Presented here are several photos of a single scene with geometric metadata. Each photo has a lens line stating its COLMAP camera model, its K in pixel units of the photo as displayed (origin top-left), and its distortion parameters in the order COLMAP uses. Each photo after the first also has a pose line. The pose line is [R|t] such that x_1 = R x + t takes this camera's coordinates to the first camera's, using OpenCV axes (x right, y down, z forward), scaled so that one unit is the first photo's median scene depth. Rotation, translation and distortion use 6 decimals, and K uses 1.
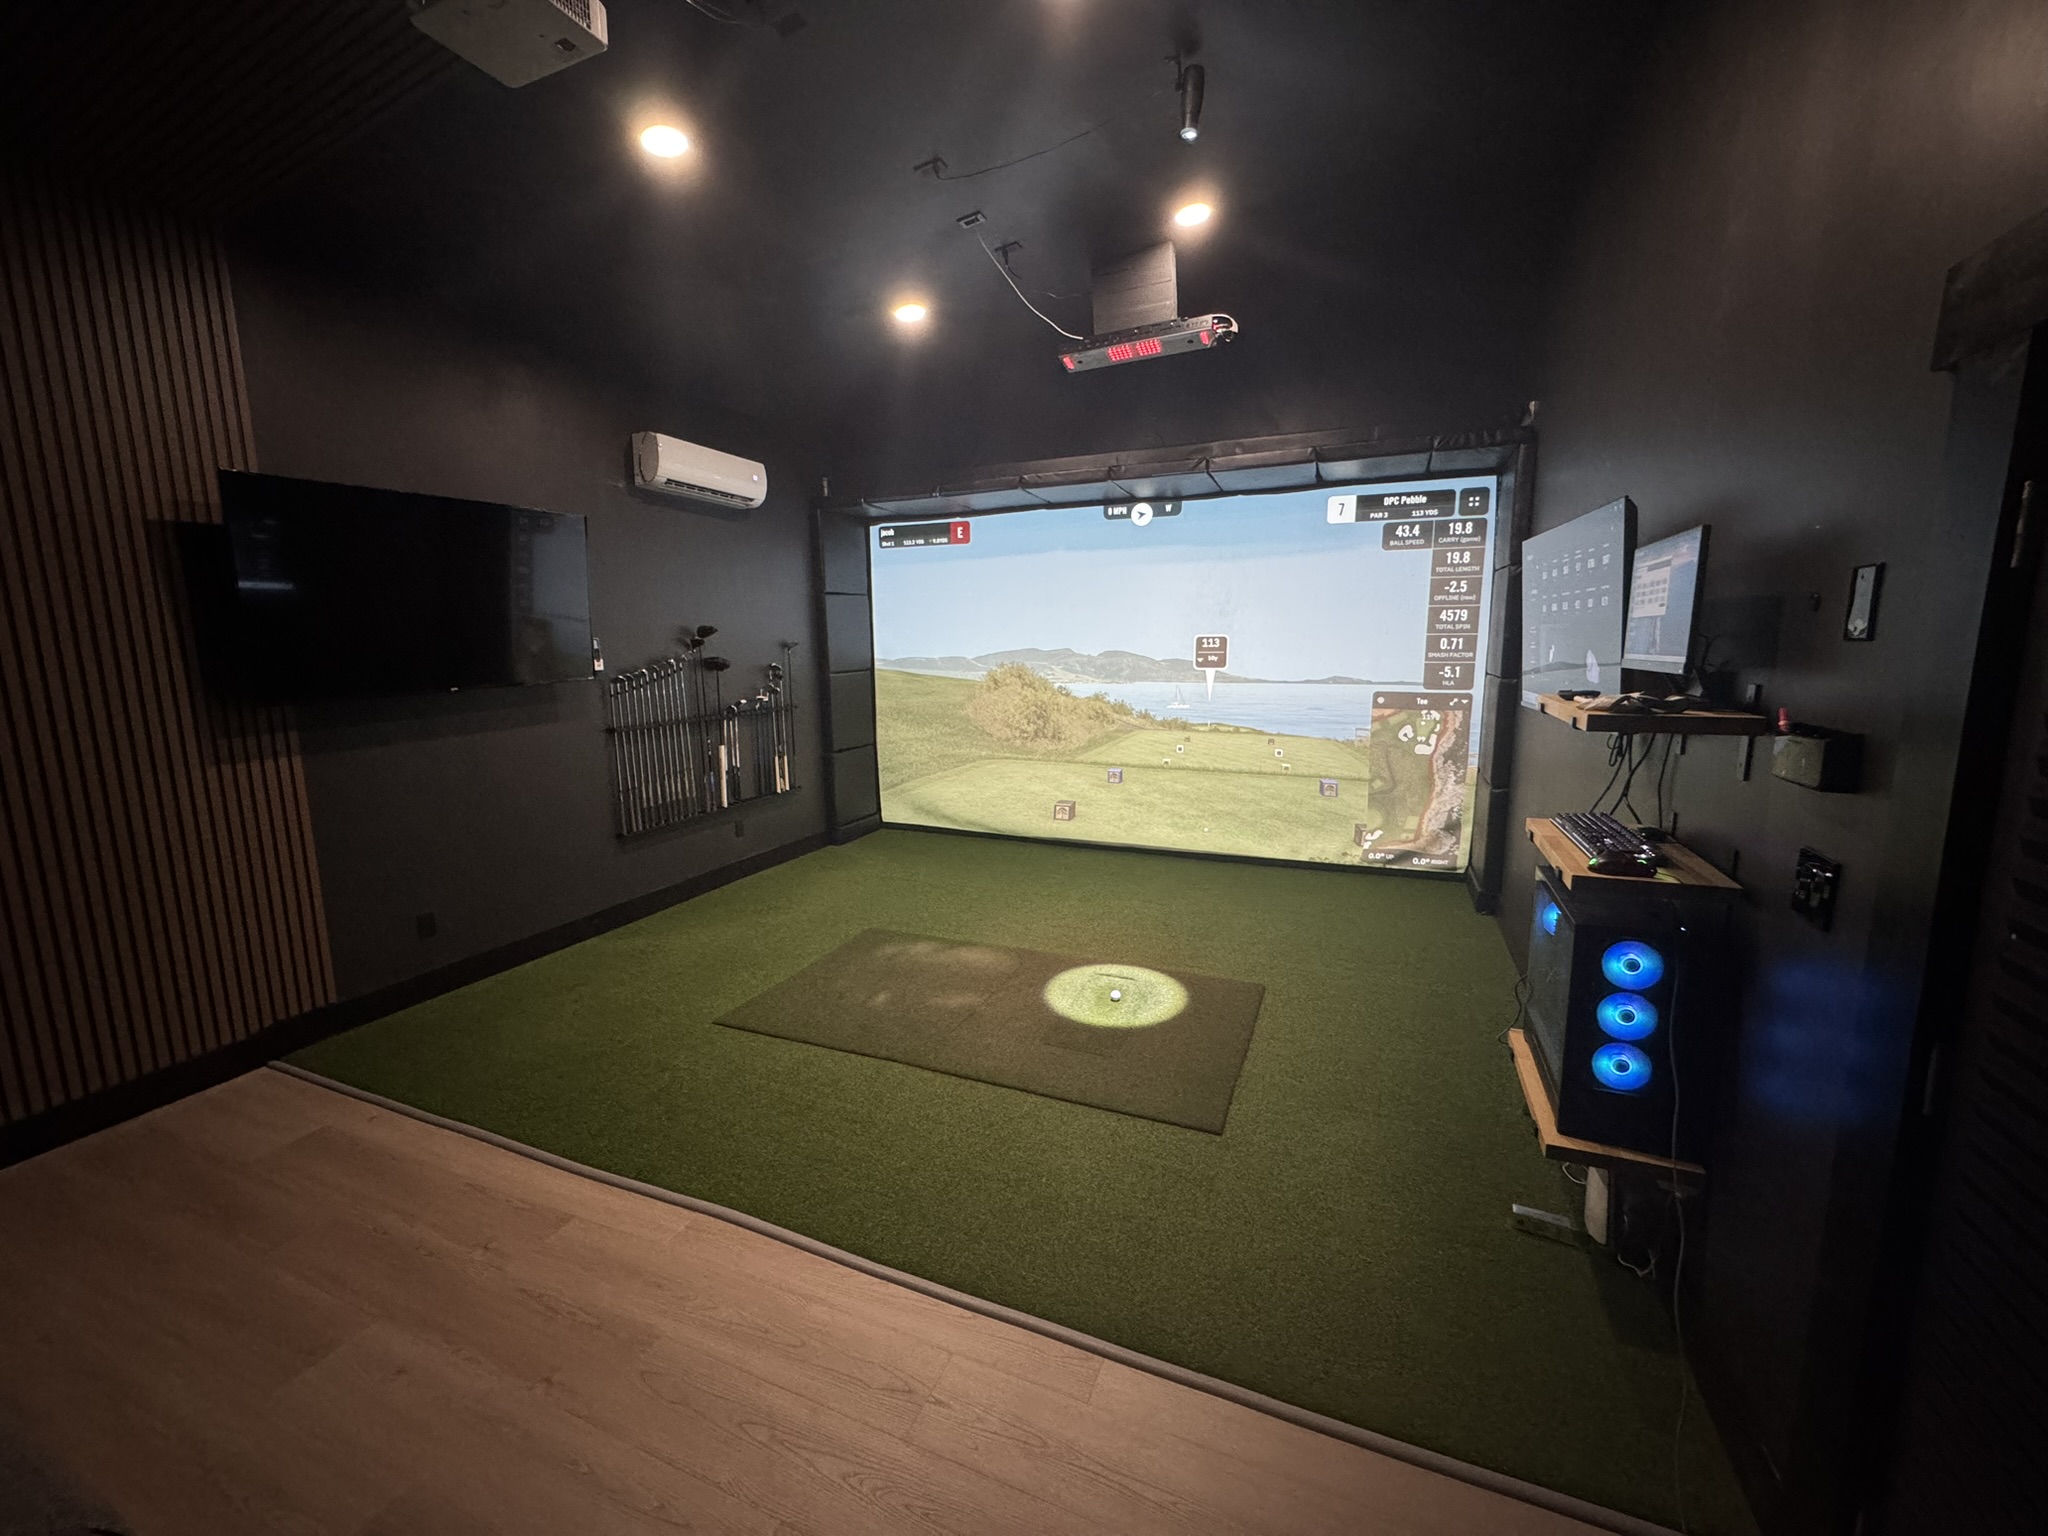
lens RADIAL K [[813.7, 0, 1024.0], [0, 813.7, 768.0], [0, 0, 1]] dist [-0.000757, -0.000297]
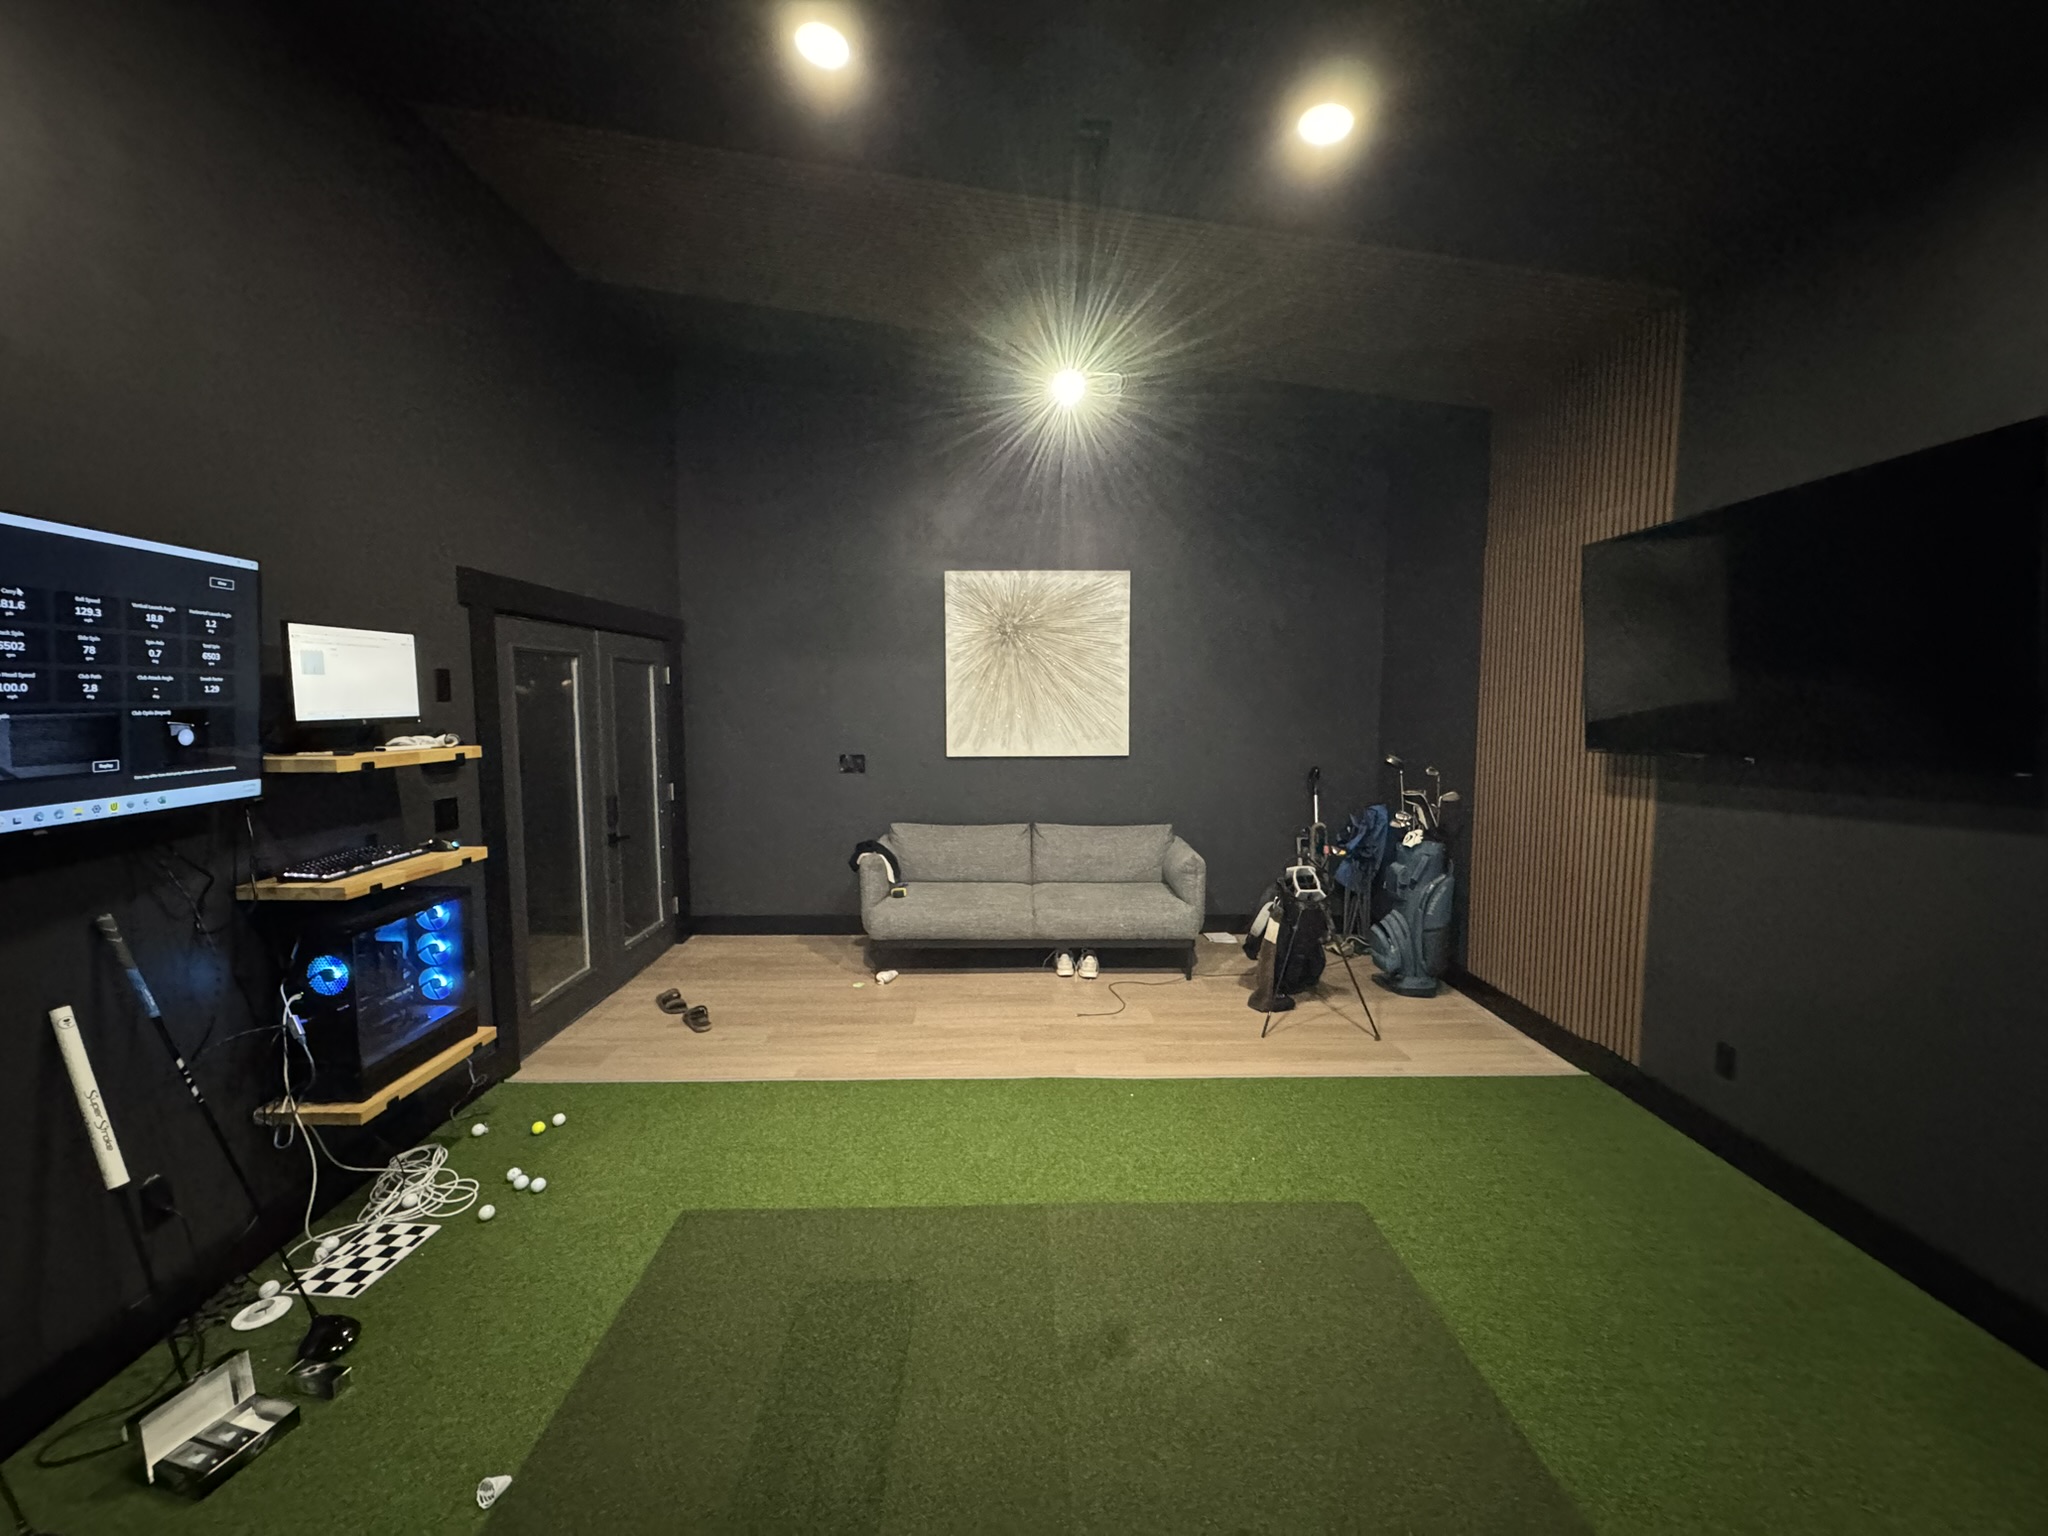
lens RADIAL K [[816.9, 0, 1008.2], [0, 816.9, 765.0], [0, 0, 1]] dist [-0.001022, -0.000050]
pose [[-0.915712, 0.044225, -0.399395, 0.194389], [-0.054565, 0.971035, 0.232624, -0.238698], [0.398114, 0.234810, -0.886775, 1.473241]]
